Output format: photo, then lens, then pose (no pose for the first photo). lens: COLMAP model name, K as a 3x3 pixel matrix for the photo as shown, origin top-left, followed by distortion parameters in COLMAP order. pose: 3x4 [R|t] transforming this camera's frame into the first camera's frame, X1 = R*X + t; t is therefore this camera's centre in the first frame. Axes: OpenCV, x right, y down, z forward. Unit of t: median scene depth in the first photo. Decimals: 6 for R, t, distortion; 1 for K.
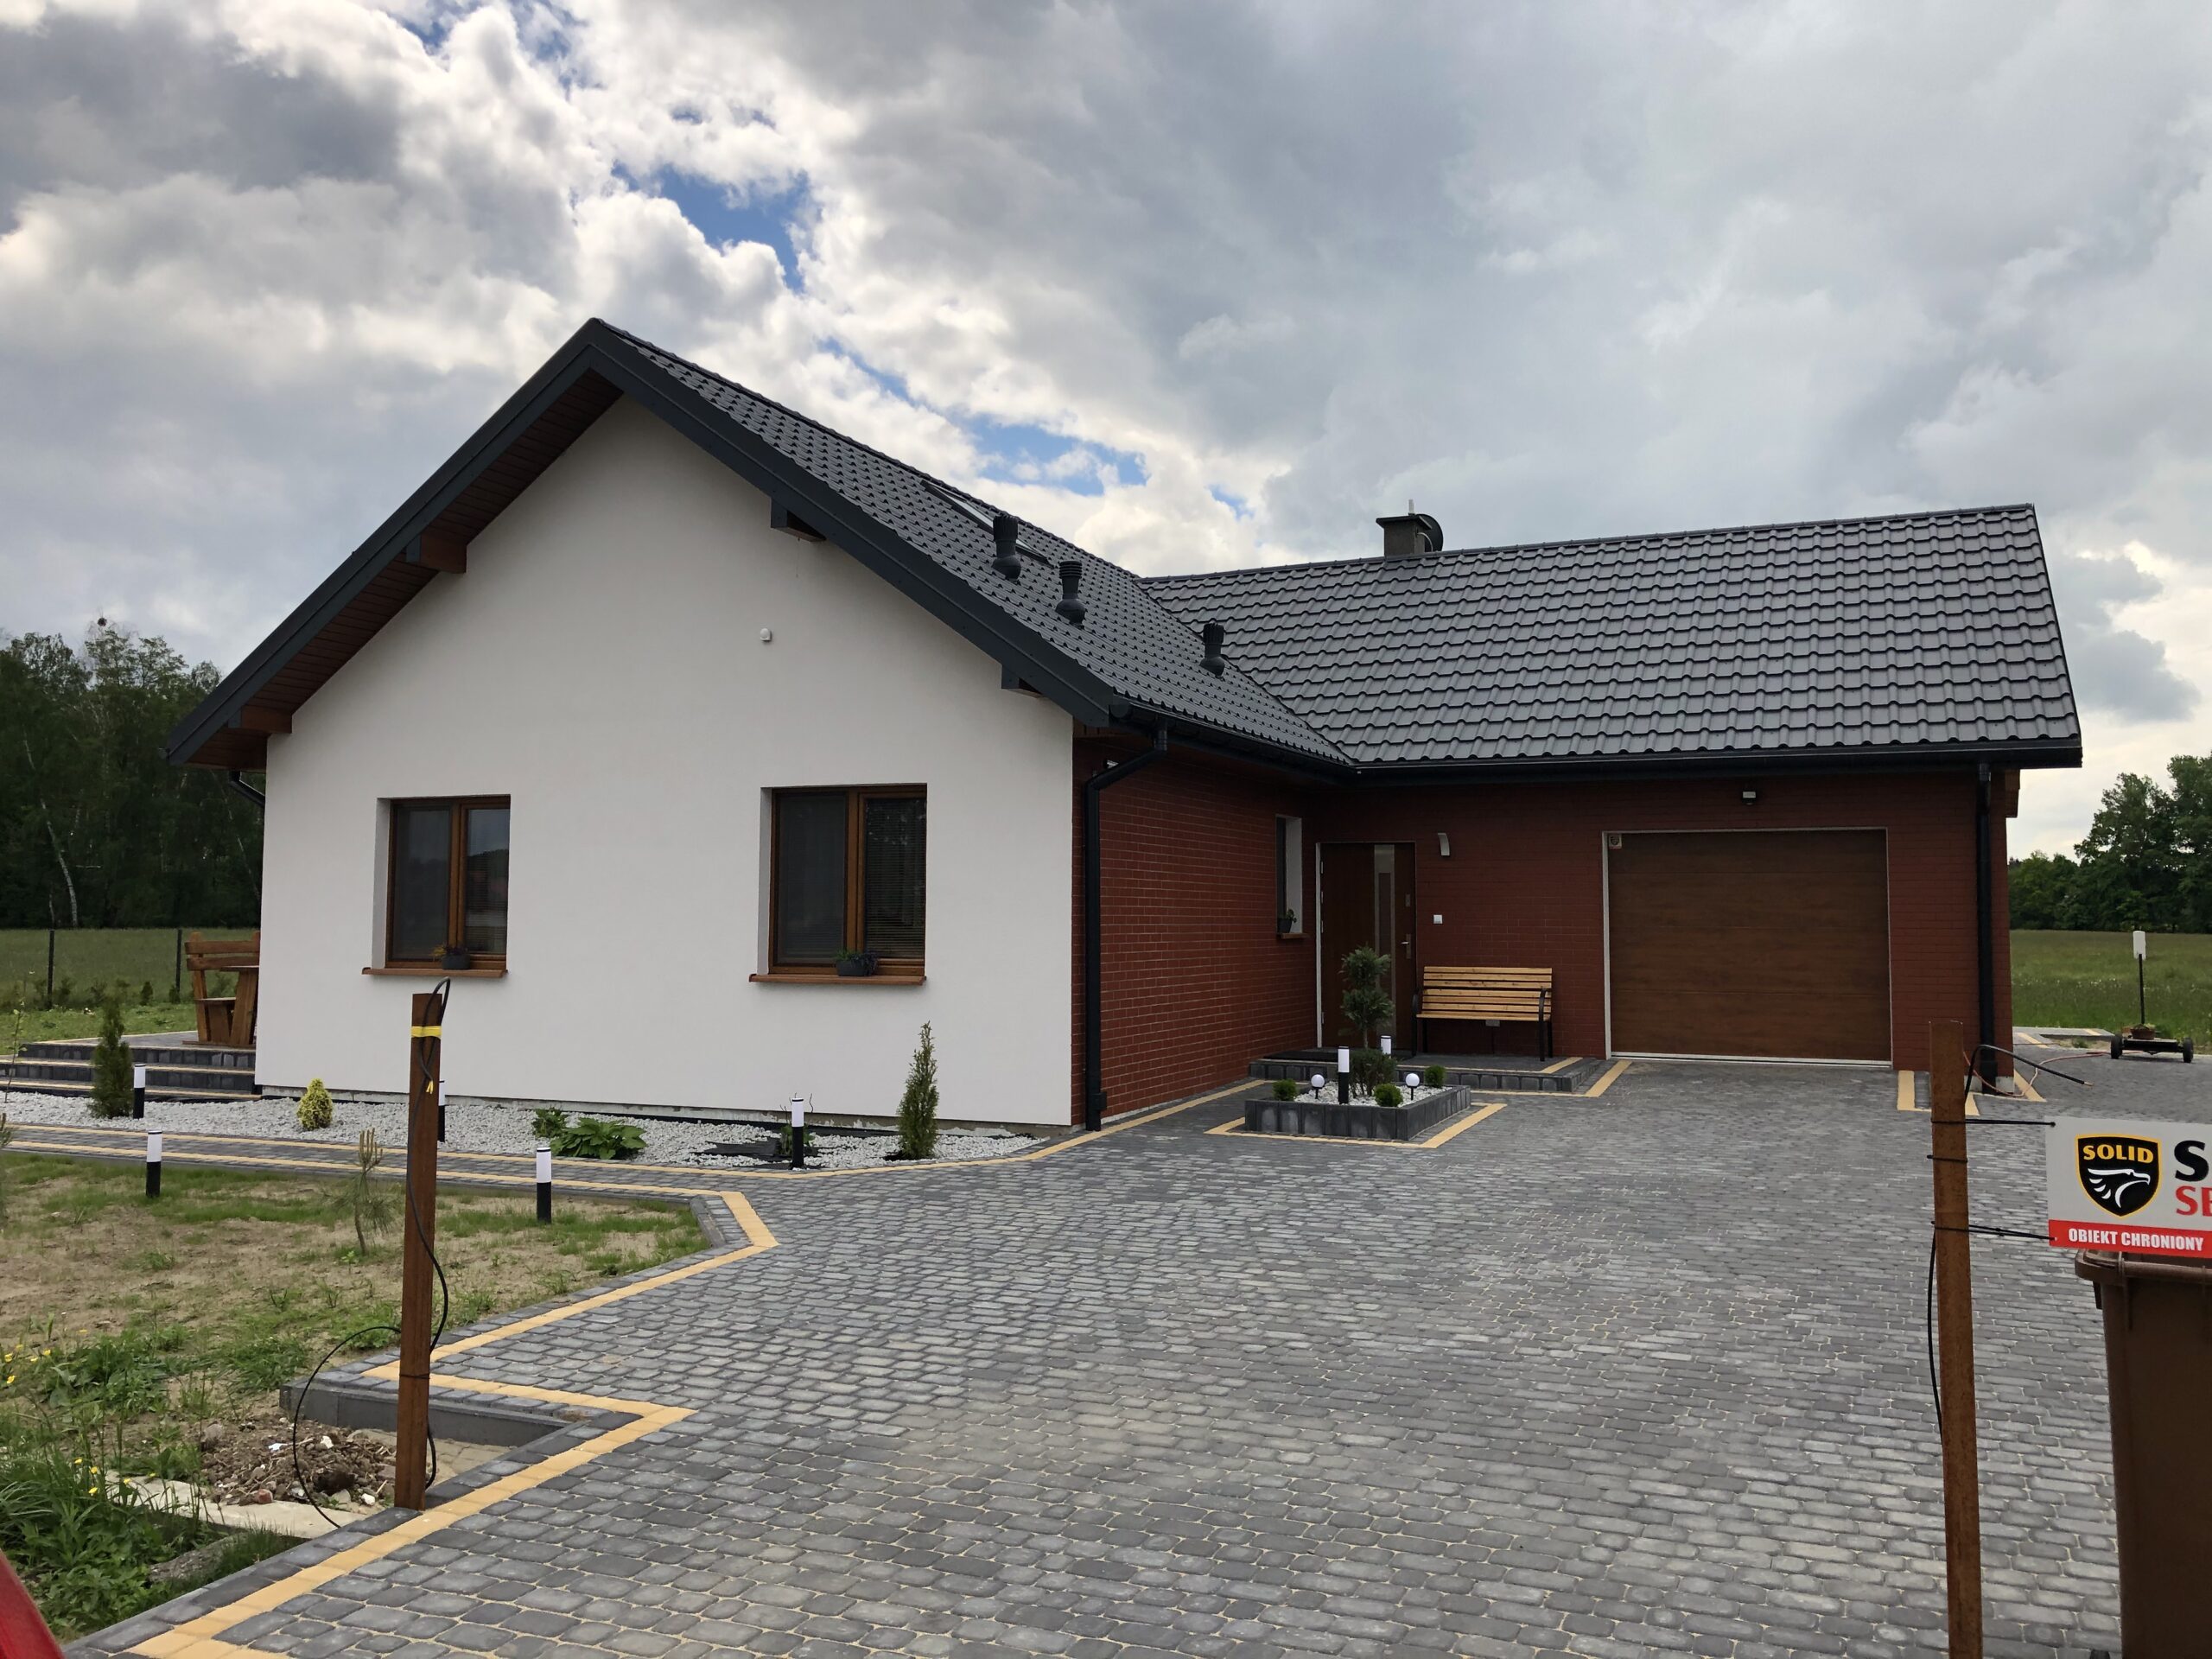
lens RADIAL K [[1812.2, 0, 1093.6], [0, 1812.2, 825.7], [0, 0, 1]] dist [0.029056, -0.005993]
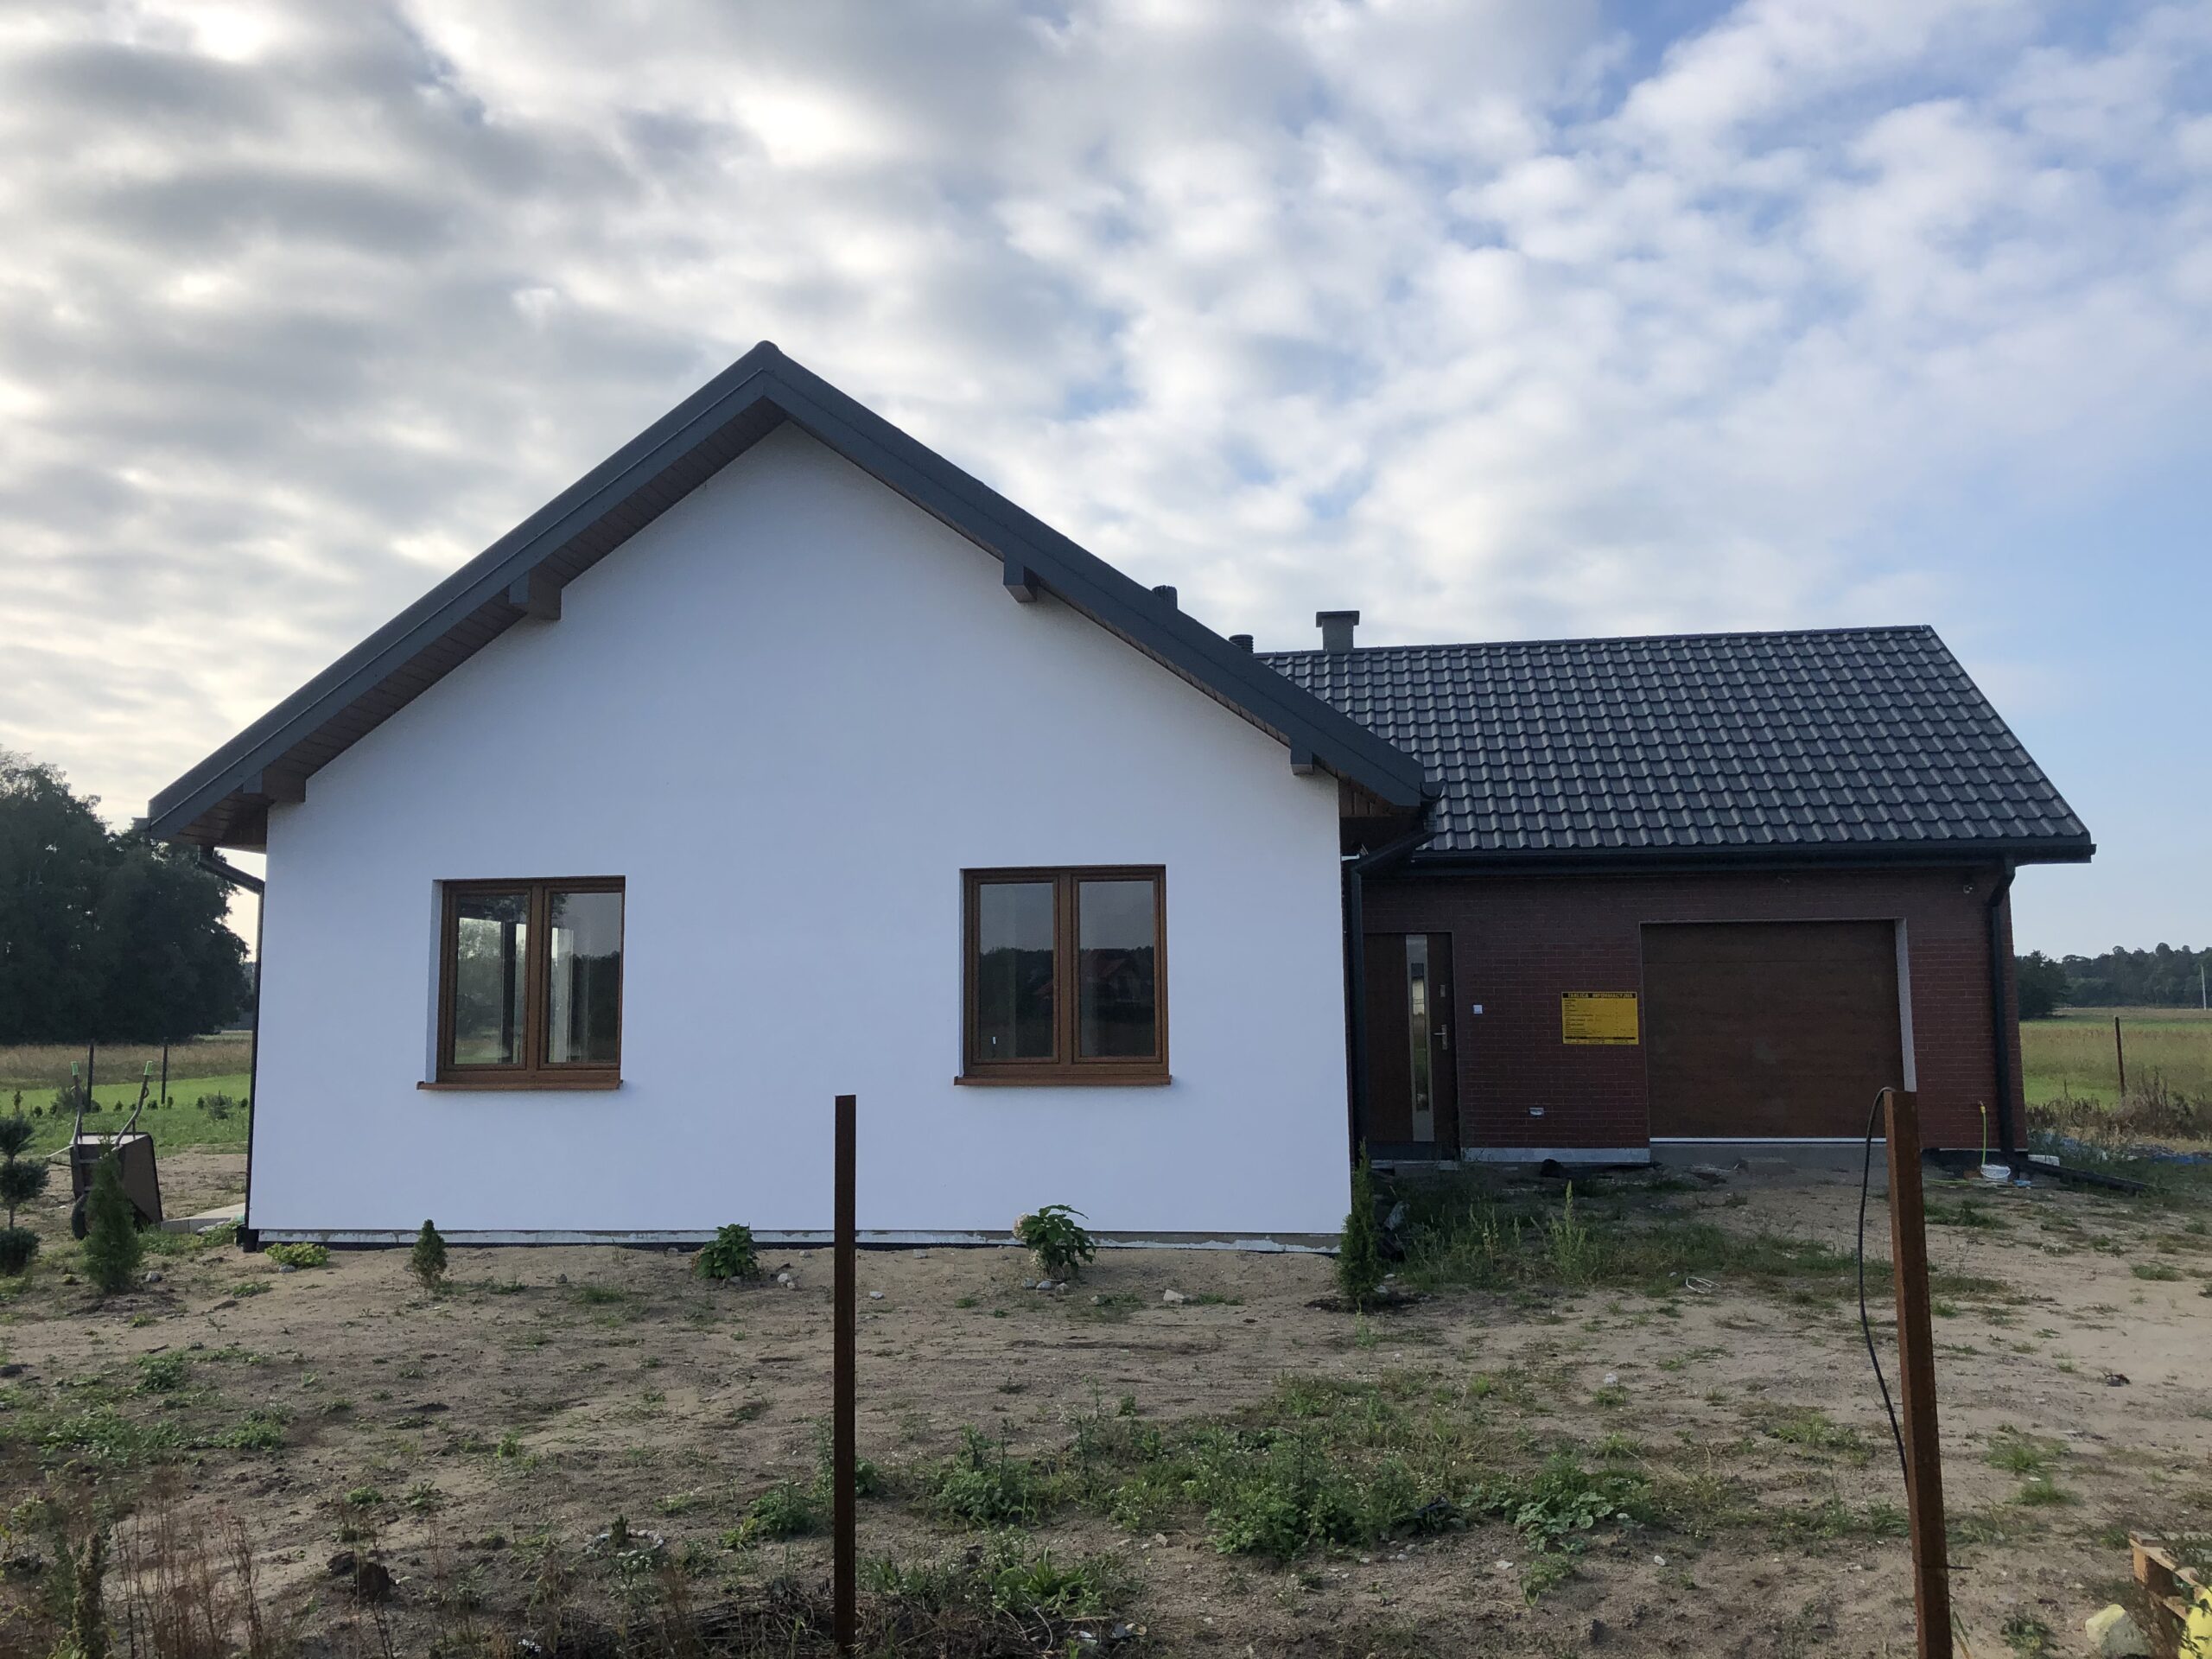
lens RADIAL K [[1772.7, 0, 1106.0], [0, 1772.7, 829.5], [0, 0, 1]] dist [0.046489, -0.005954]
pose [[0.964691, 0.015601, 0.262922, -0.314767], [-0.001957, 0.998641, -0.052077, 0.004906], [-0.263377, 0.049724, 0.963411, 0.118253]]
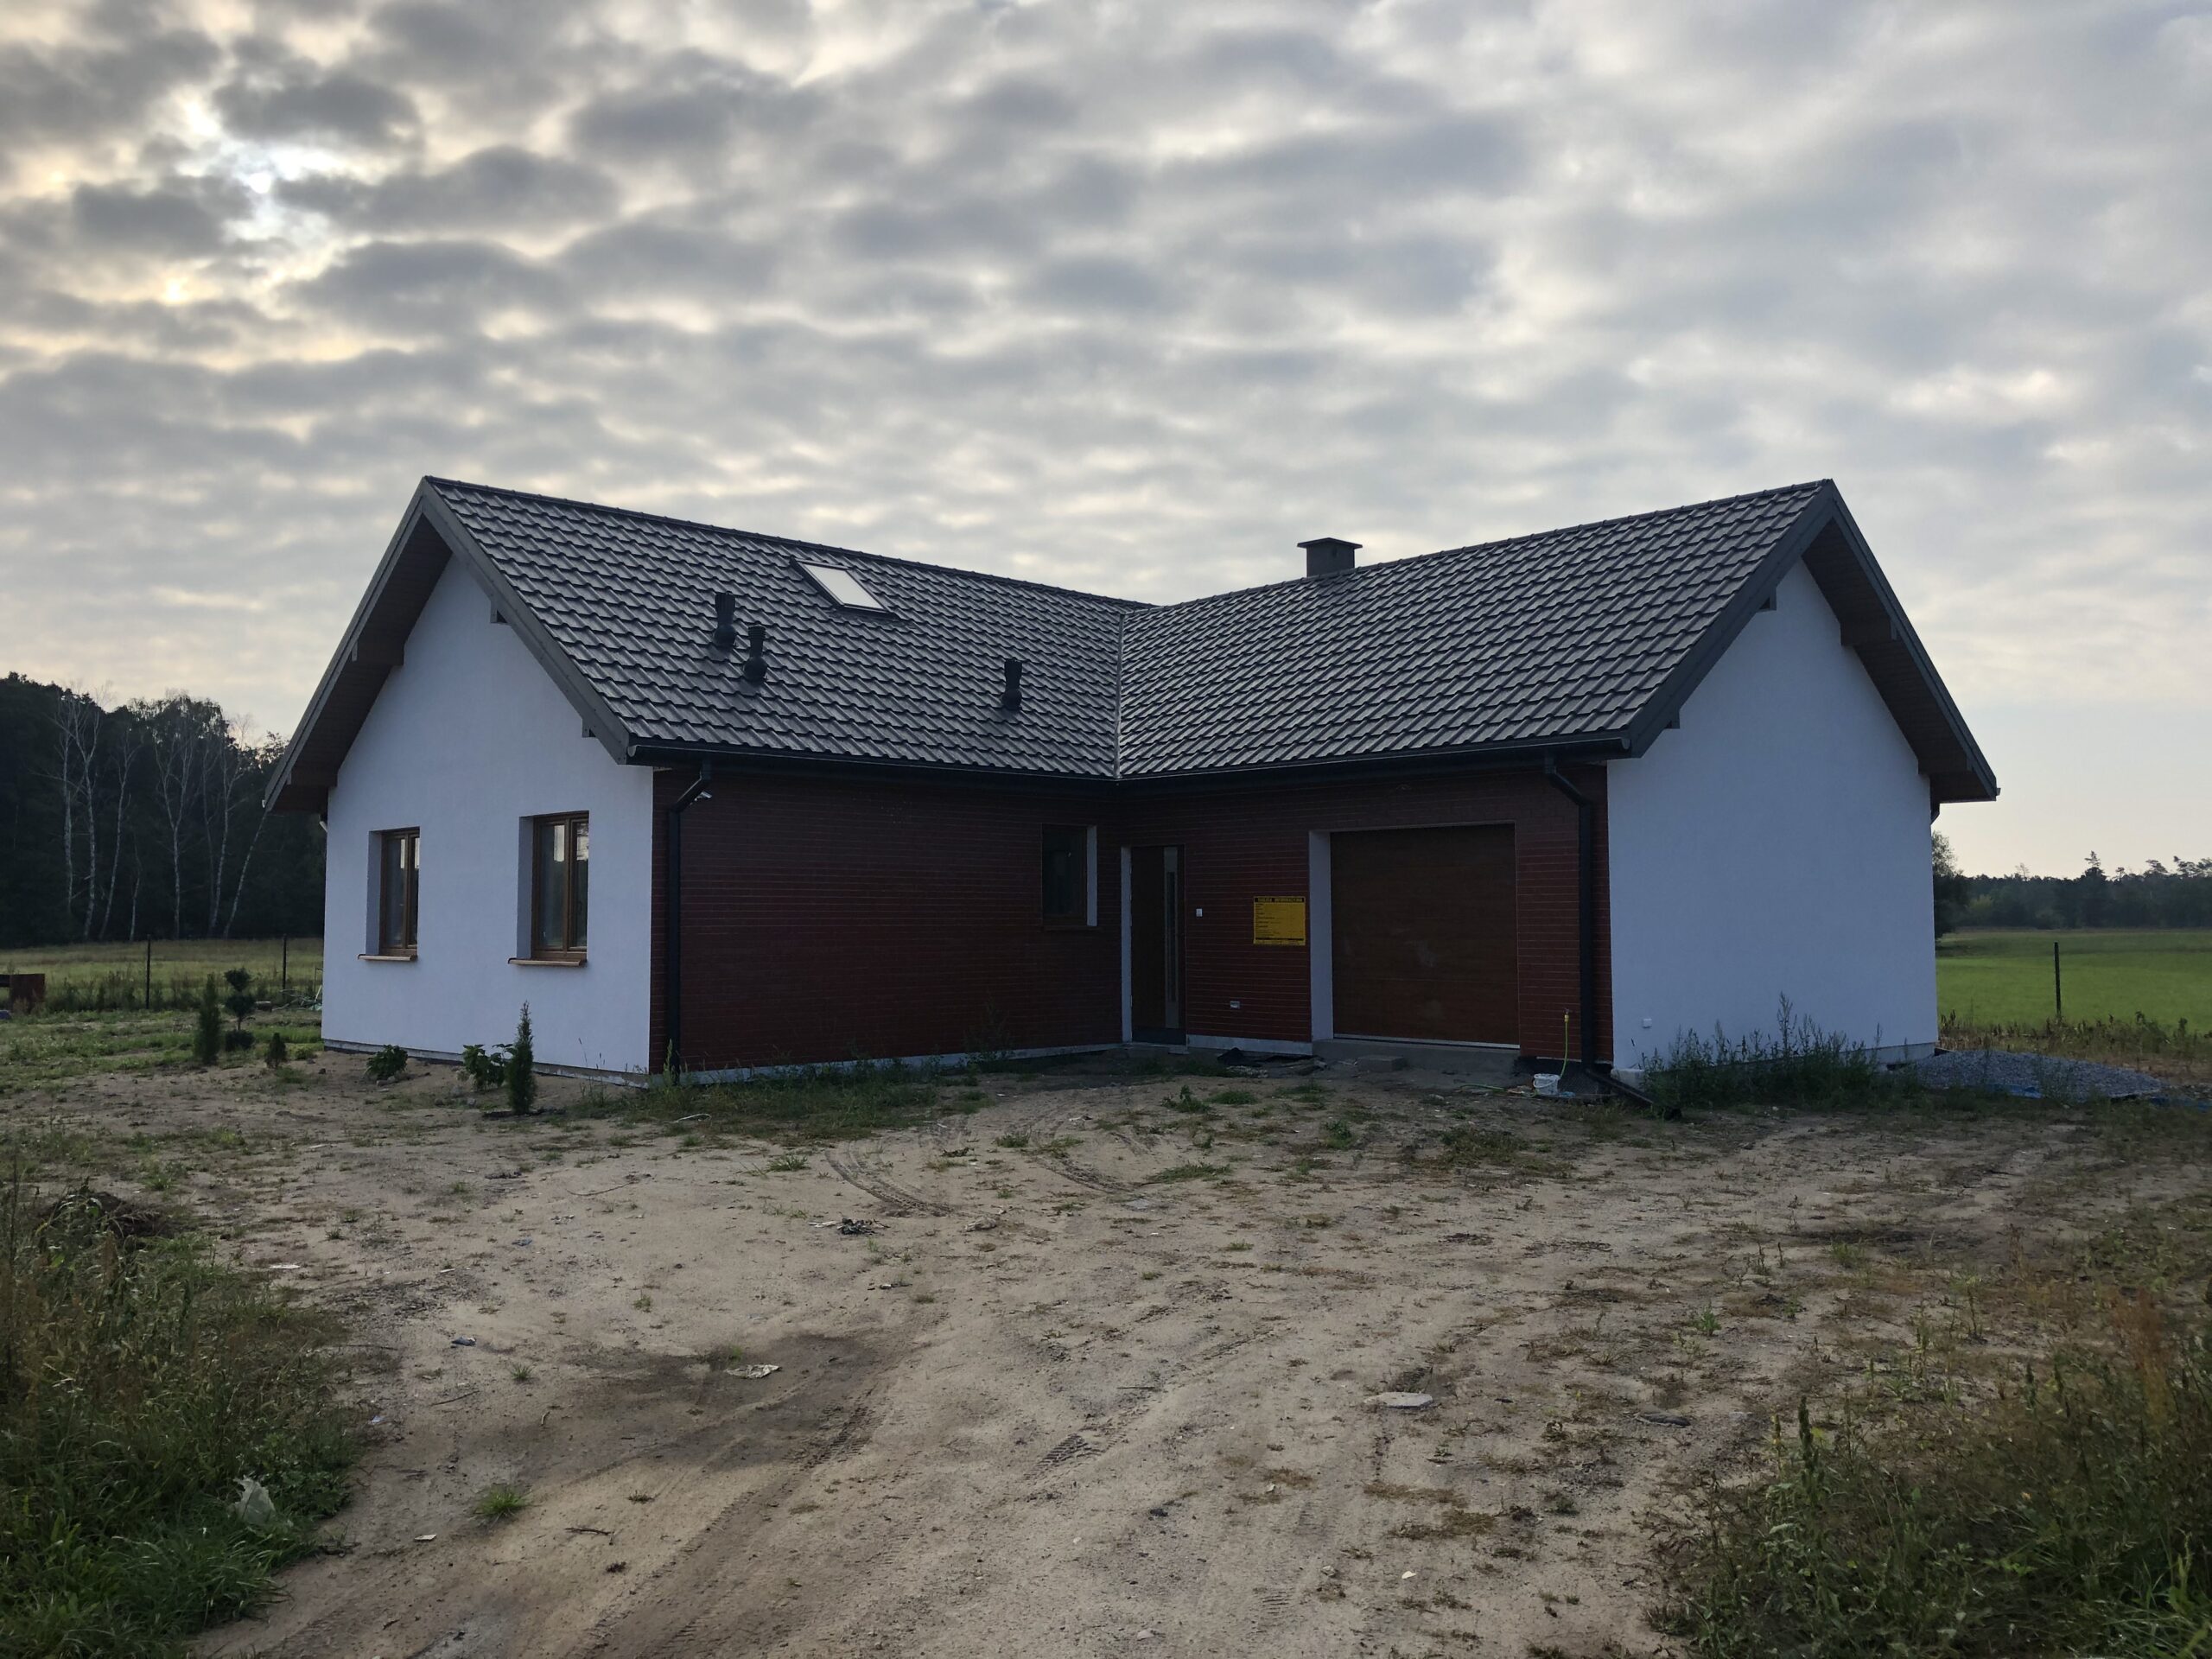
lens RADIAL K [[1772.7, 0, 1106.0], [0, 1772.7, 829.5], [0, 0, 1]] dist [0.046489, -0.005954]
pose [[0.922501, -0.026101, -0.385112, 0.657724], [0.025413, 0.999653, -0.006877, 0.007618], [0.385158, -0.003443, 0.922844, -0.034466]]
